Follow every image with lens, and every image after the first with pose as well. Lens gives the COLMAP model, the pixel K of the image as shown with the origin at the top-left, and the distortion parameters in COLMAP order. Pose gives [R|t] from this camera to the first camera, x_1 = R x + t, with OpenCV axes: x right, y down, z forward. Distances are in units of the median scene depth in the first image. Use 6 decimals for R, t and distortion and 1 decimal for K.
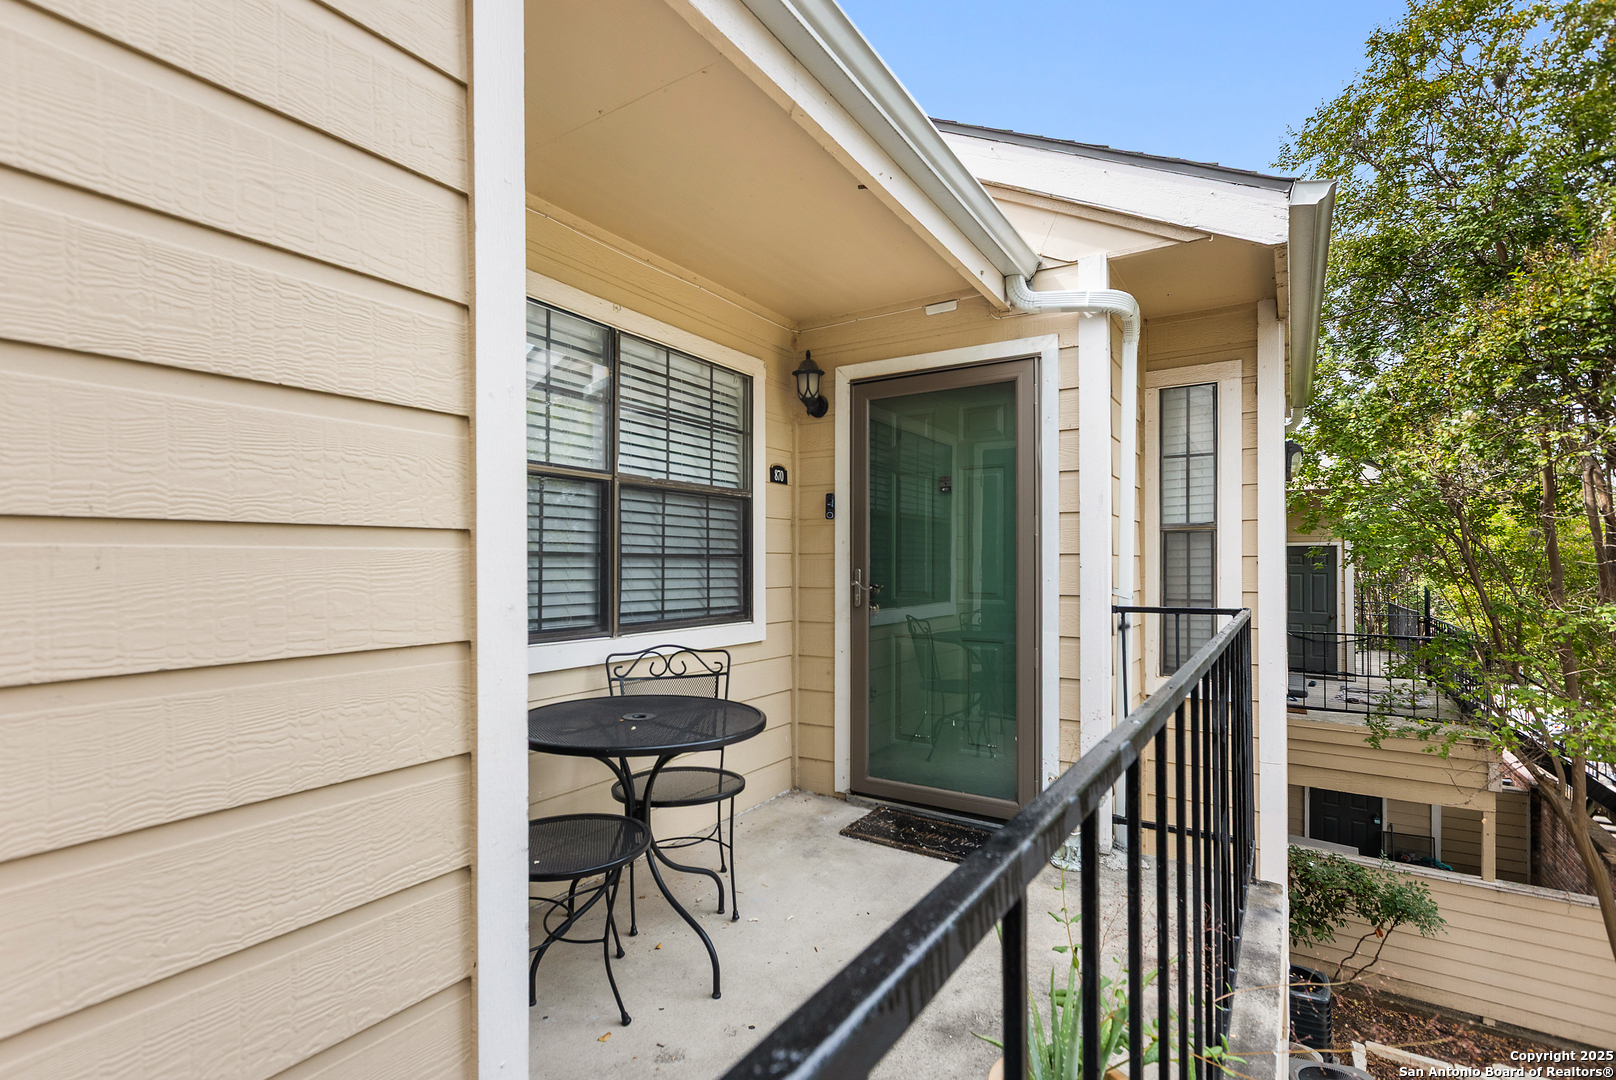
lens RADIAL K [[736.3, 0, 812.8], [0, 736.3, 552.8], [0, 0, 1]] dist [-0.001285, -0.000448]
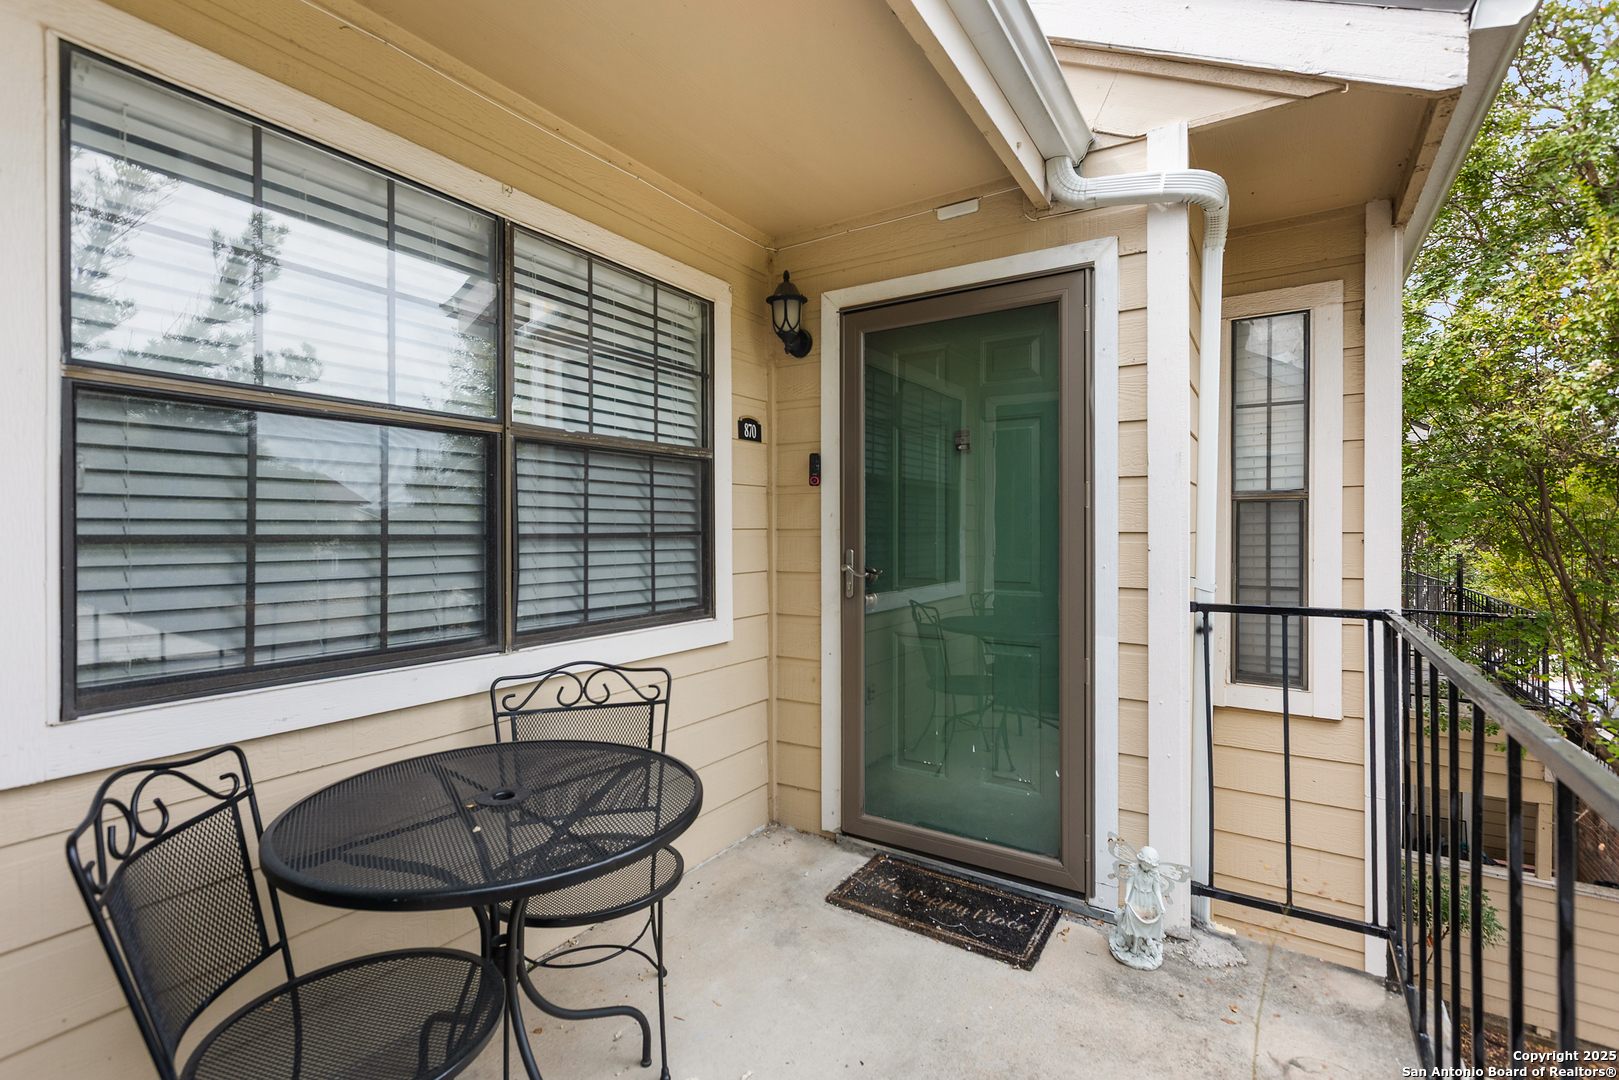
lens RADIAL K [[731.9, 0, 813.1], [0, 731.9, 519.2], [0, 0, 1]] dist [-0.001078, -0.000118]
pose [[0.999996, -0.002058, 0.001748, 0.022377], [0.002056, 0.999997, 0.000990, -0.012090], [-0.001750, -0.000987, 0.999998, 0.239229]]
